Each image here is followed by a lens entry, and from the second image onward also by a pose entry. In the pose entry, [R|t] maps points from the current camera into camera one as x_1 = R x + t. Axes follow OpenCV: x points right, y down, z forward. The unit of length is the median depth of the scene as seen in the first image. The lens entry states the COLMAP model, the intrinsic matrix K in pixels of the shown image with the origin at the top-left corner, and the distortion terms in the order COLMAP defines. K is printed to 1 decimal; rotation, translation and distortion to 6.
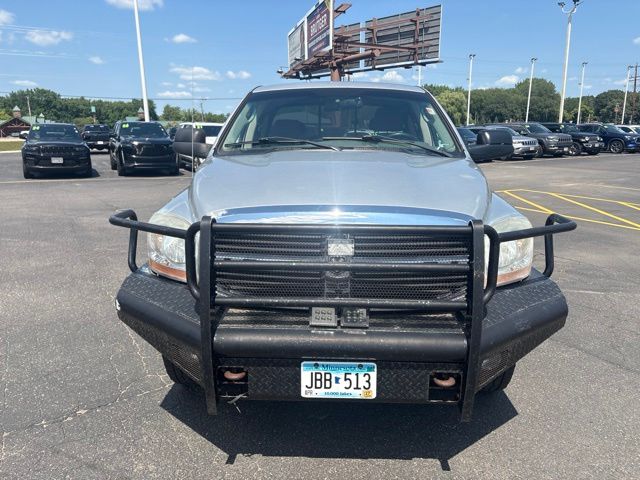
lens RADIAL K [[497.0, 0, 320.0], [0, 497.0, 240.0], [0, 0, 1]] dist [0.000933, -0.000546]
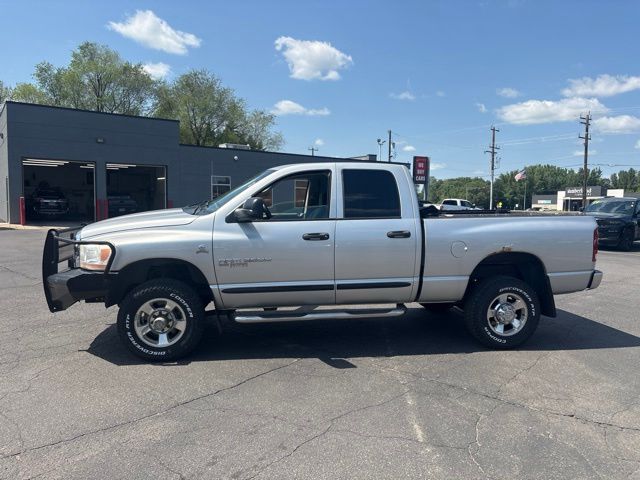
lens RADIAL K [[490.5, 0, 317.3], [0, 490.5, 240.0], [0, 0, 1]] dist [0.040842, -0.030052]
pose [[0.184127, 0.077989, -0.979804, 0.170525], [-0.223566, 0.974042, 0.035517, -0.021139], [0.957139, 0.212511, 0.196783, 0.099521]]
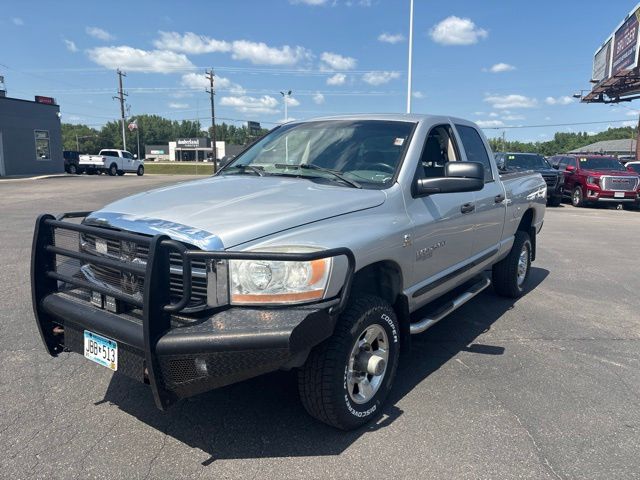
lens RADIAL K [[490.5, 0, 317.3], [0, 490.5, 240.0], [0, 0, 1]] dist [0.040842, -0.030052]
pose [[0.828434, 0.104088, -0.550329, 0.069183], [-0.133412, 0.990970, -0.013401, -0.003584], [0.543965, 0.084522, 0.834840, 0.011795]]
